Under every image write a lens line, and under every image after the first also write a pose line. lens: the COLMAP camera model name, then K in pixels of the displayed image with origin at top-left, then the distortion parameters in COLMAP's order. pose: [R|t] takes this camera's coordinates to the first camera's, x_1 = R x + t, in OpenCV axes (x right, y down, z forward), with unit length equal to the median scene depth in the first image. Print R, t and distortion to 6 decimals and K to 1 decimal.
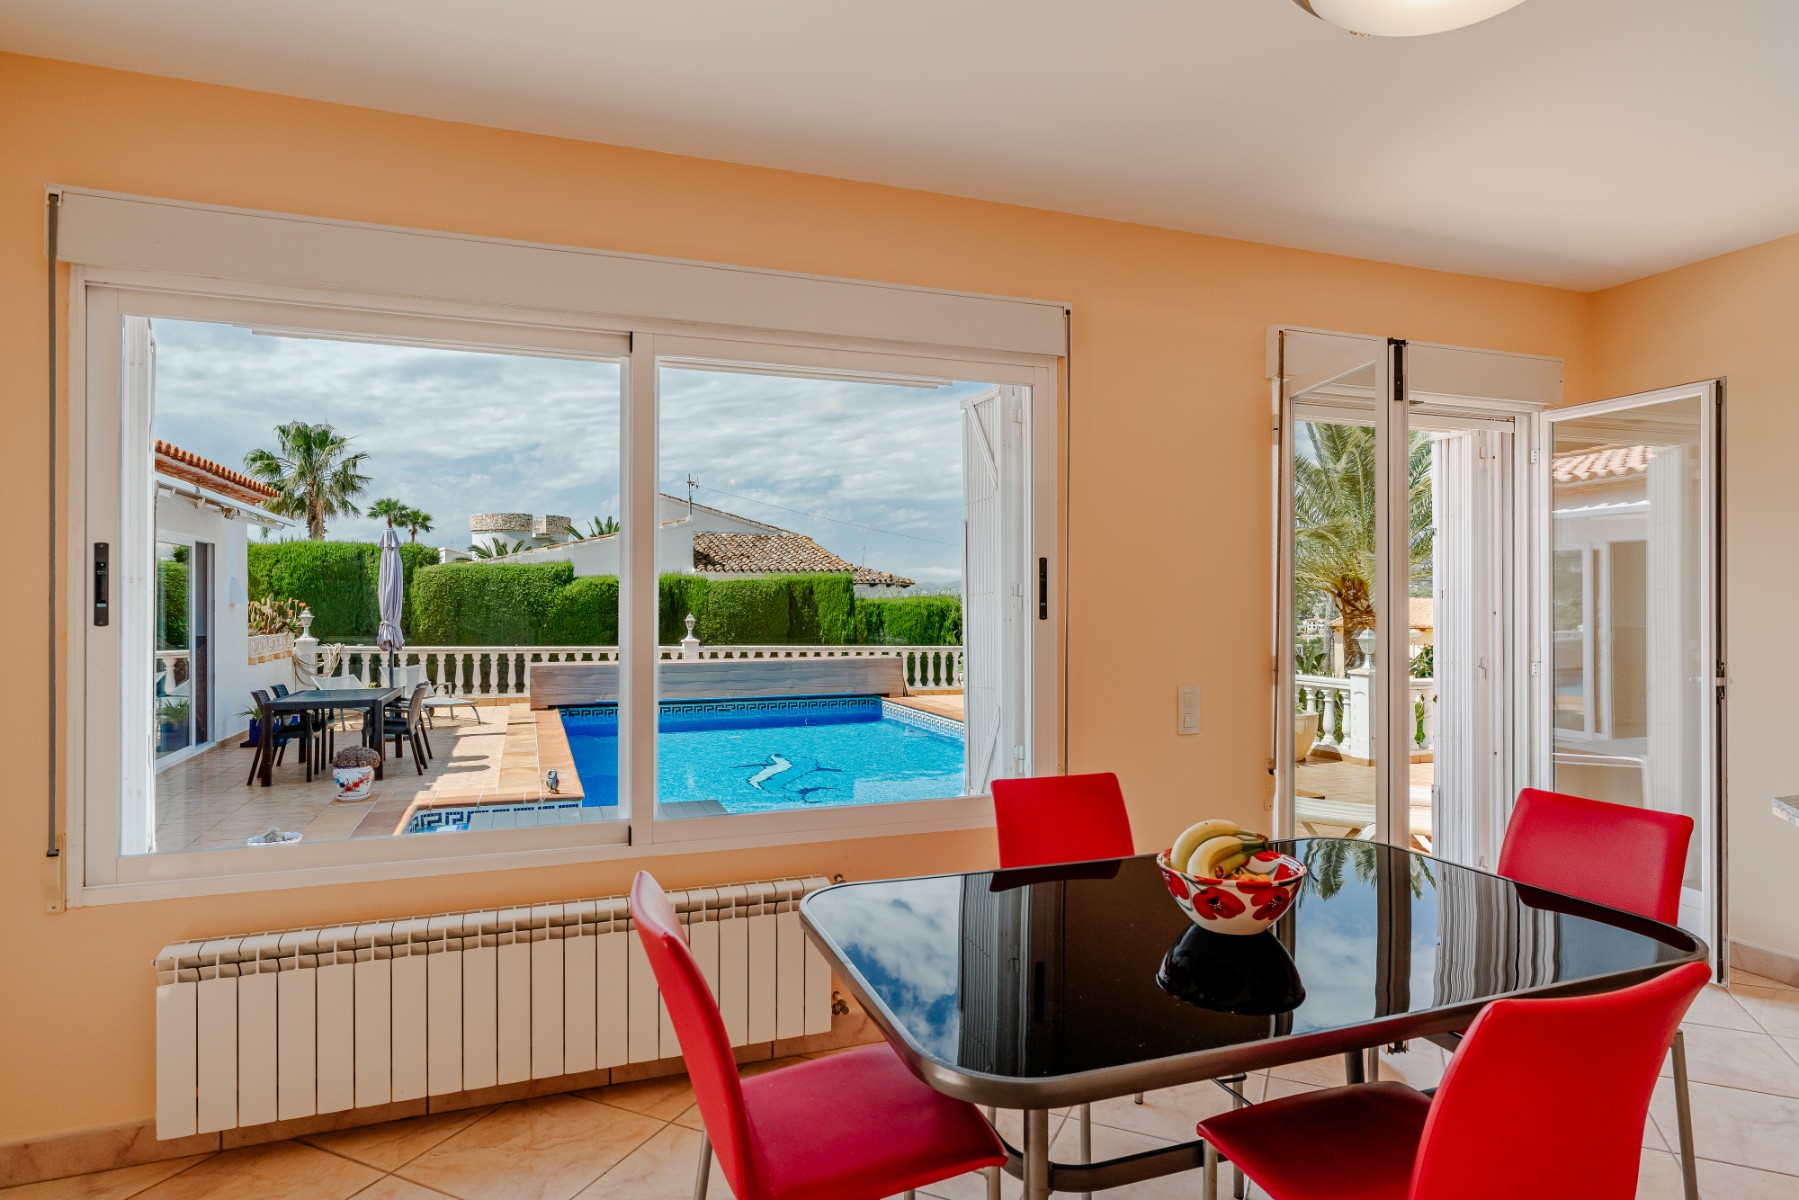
lens RADIAL K [[974.9, 0, 873.0], [0, 974.9, 603.2], [0, 0, 1]] dist [-0.009276, 0.006959]
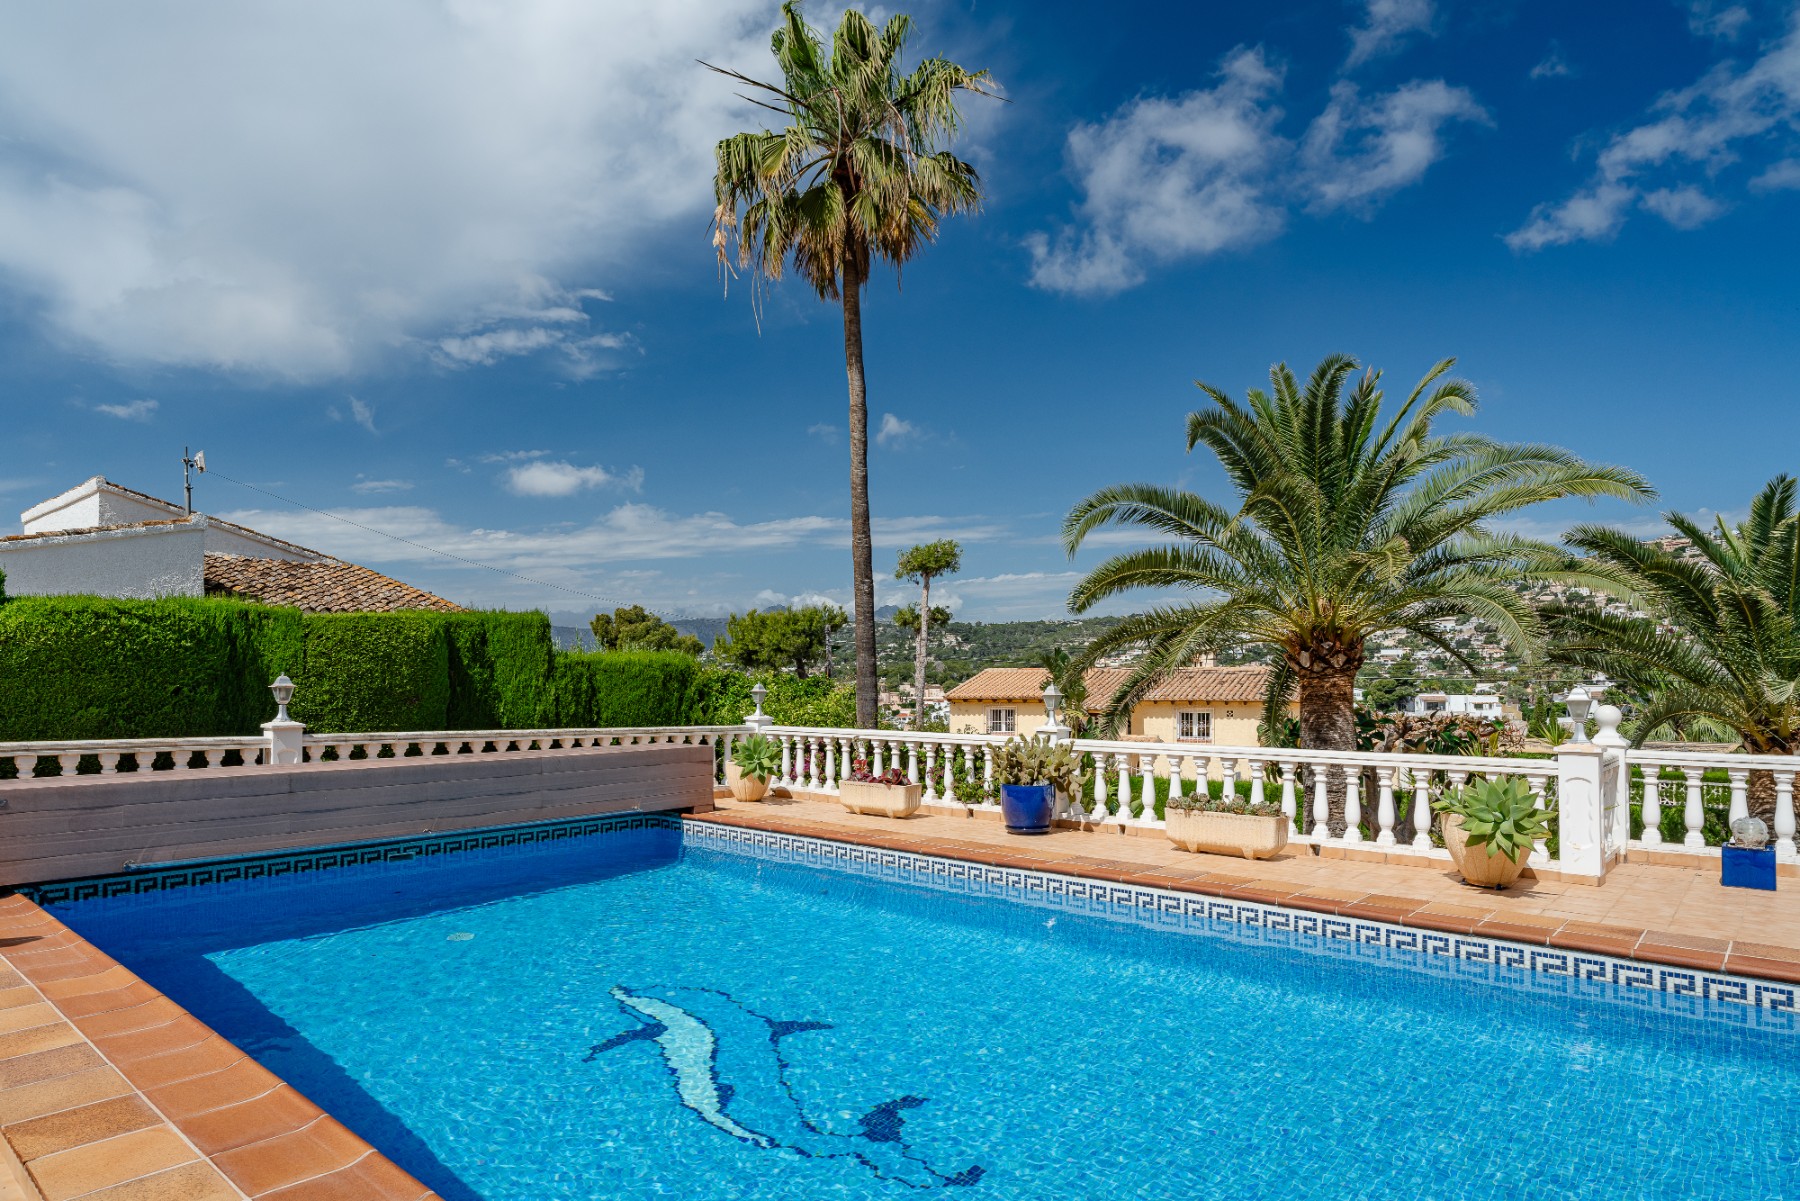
lens RADIAL K [[1044.6, 0, 868.9], [0, 1044.6, 622.8], [0, 0, 1]] dist [-0.011720, 0.001180]
pose [[0.872027, 0.026038, 0.488764, -0.190156], [-0.000135, 0.998597, -0.052957, 0.013126], [-0.489457, 0.046114, 0.870807, 0.359567]]
